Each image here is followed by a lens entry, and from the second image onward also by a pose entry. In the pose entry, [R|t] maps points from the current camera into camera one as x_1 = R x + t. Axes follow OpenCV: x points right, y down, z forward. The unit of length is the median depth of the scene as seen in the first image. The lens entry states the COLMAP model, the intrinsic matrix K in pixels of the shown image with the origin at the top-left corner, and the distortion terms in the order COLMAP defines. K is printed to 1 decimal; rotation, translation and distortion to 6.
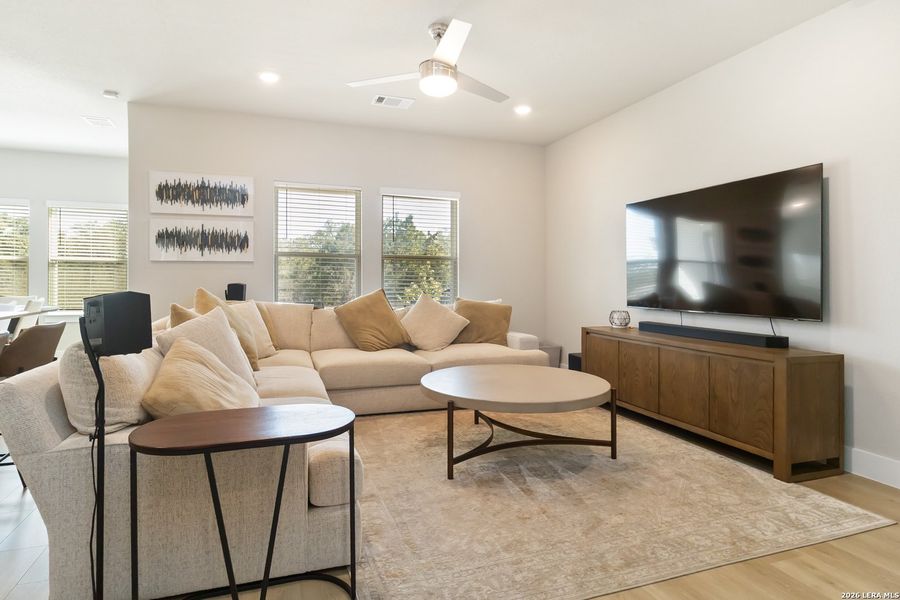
lens RADIAL K [[466.3, 0, 429.2], [0, 466.3, 280.6], [0, 0, 1]] dist [0.001616, -0.001205]
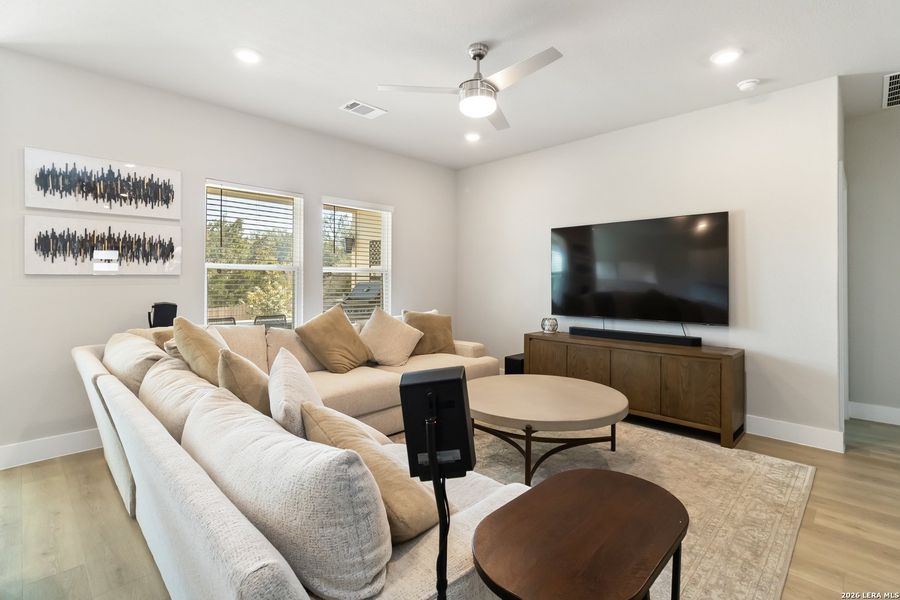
lens RADIAL K [[416.6, 0, 428.6], [0, 416.6, 278.5], [0, 0, 1]] dist [-0.002512, 0.001578]
pose [[0.905061, -0.000792, 0.425280, -0.318043], [0.002837, 0.999987, -0.004175, -0.032747], [-0.425271, 0.004986, 0.905052, 0.169608]]
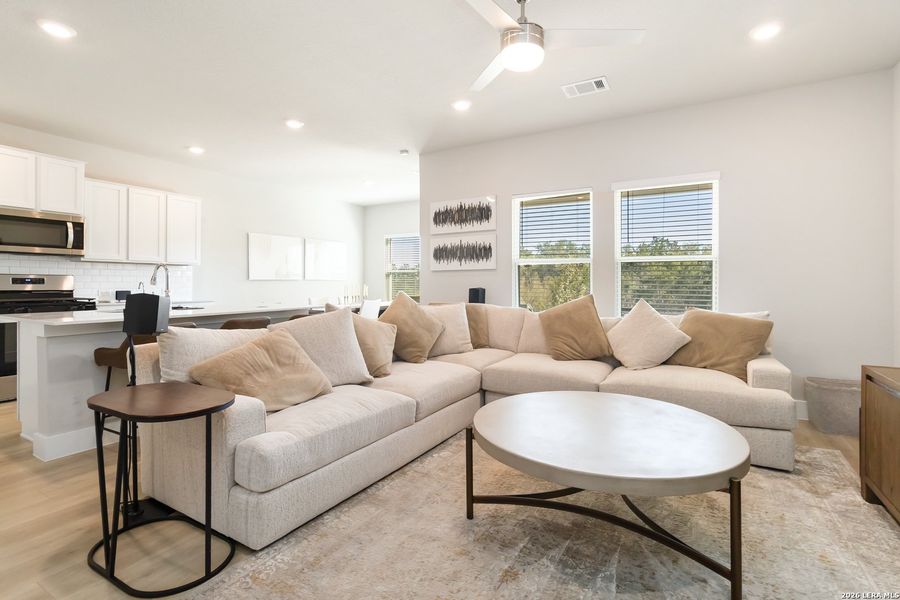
lens RADIAL K [[416.6, 0, 479.1], [0, 416.6, 286.6], [0, 0, 1]] dist [-0.002512, 0.001578]
pose [[0.690144, -0.000573, -0.723672, 0.359578], [0.002265, 0.999996, 0.001369, 0.000967], [0.723668, -0.002584, 0.690143, 0.289608]]
